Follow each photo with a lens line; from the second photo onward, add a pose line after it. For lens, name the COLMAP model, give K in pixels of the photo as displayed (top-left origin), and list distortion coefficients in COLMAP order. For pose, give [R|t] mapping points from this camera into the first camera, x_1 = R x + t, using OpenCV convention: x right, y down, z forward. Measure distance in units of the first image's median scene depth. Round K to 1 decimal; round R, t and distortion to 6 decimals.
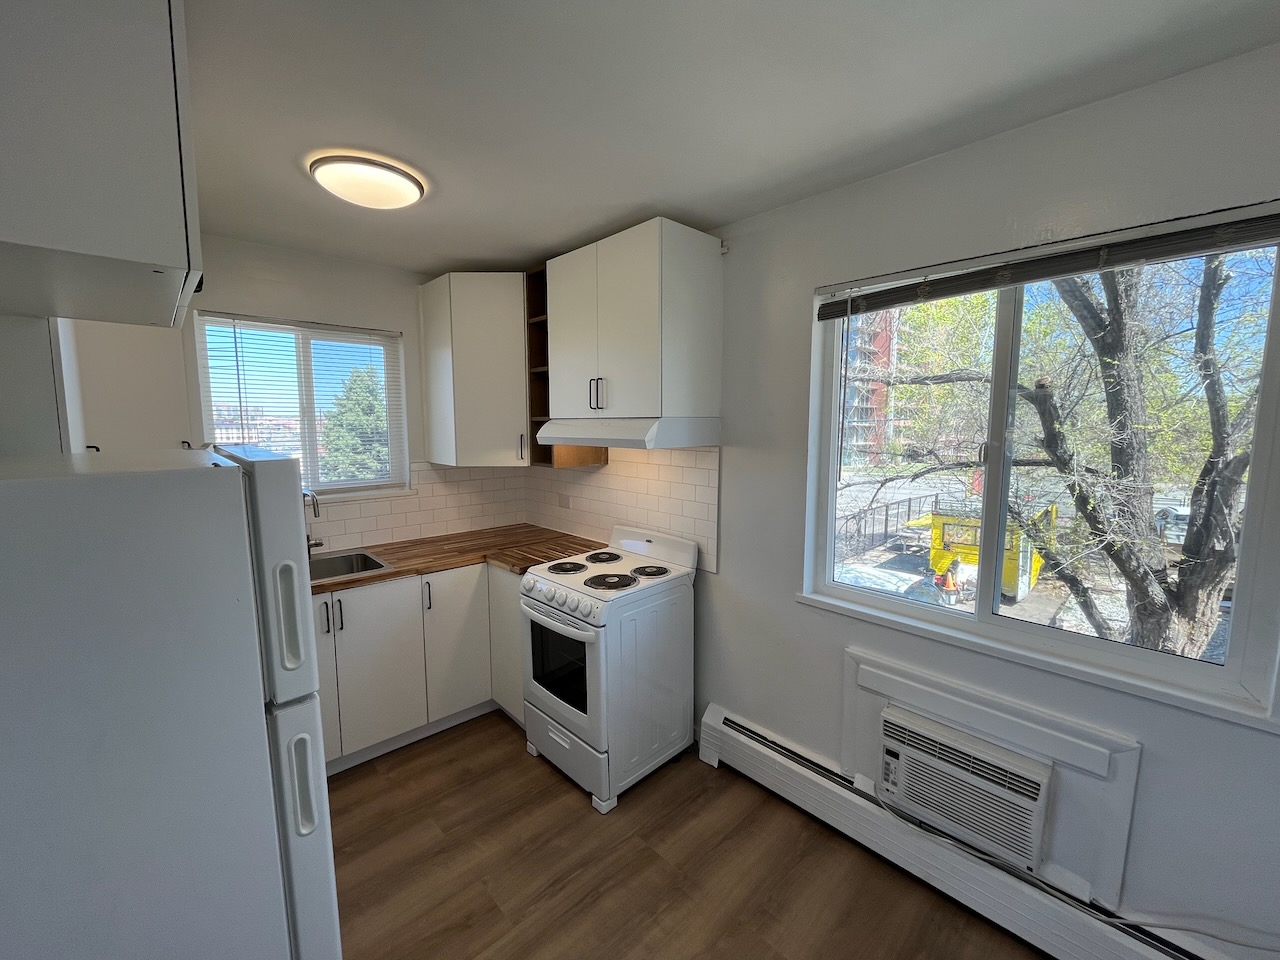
lens RADIAL K [[517.1, 0, 638.2], [0, 517.1, 478.8], [0, 0, 1]] dist [-0.002892, -0.000142]
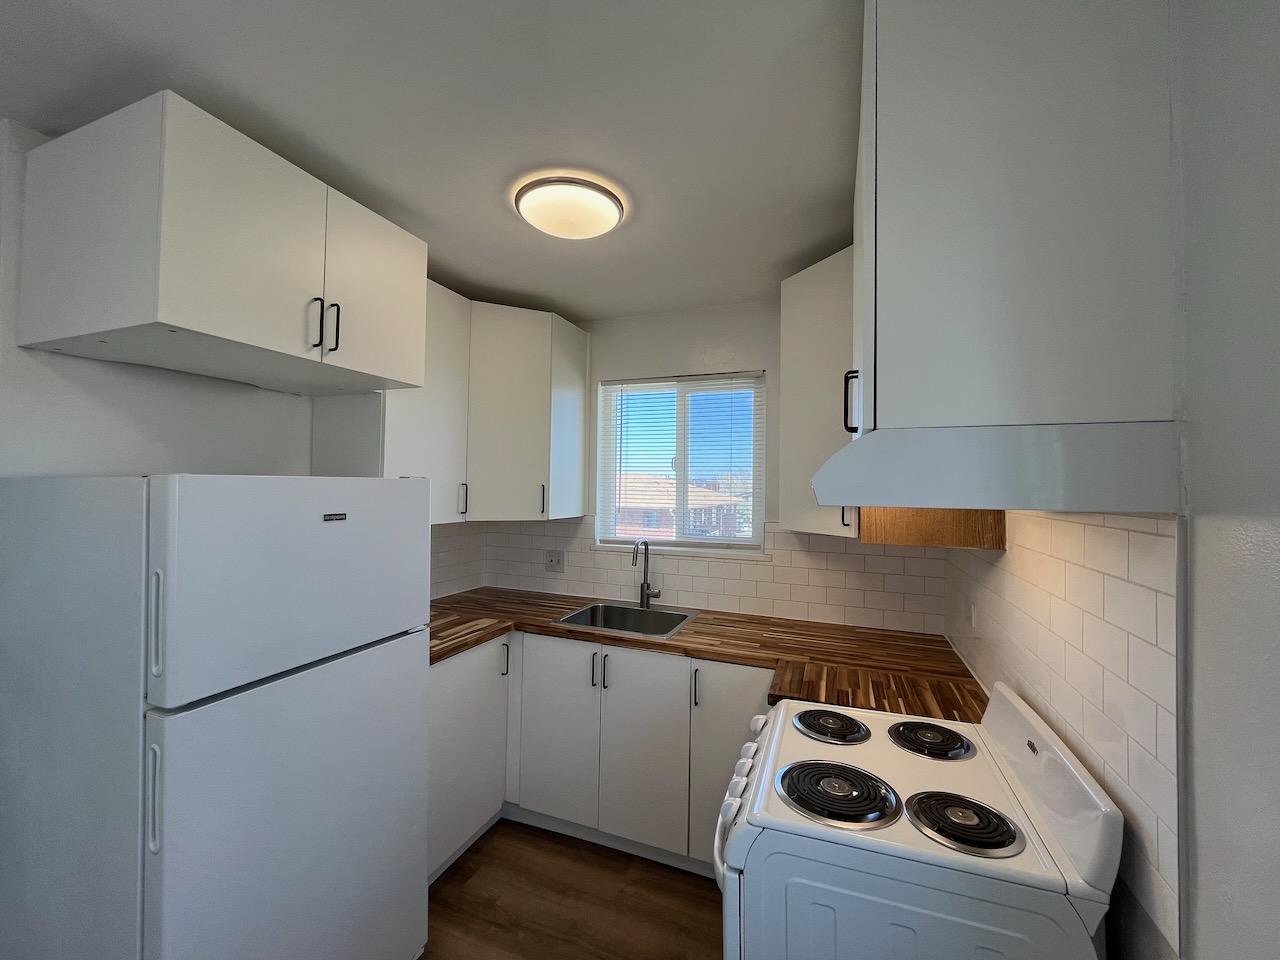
lens RADIAL K [[517.1, 0, 638.2], [0, 517.1, 478.8], [0, 0, 1]] dist [-0.002892, -0.000142]
pose [[0.425465, -0.008951, -0.904930, 0.290127], [-0.115760, 0.991198, -0.064230, -0.029231], [0.897540, 0.132083, 0.420685, 0.589819]]
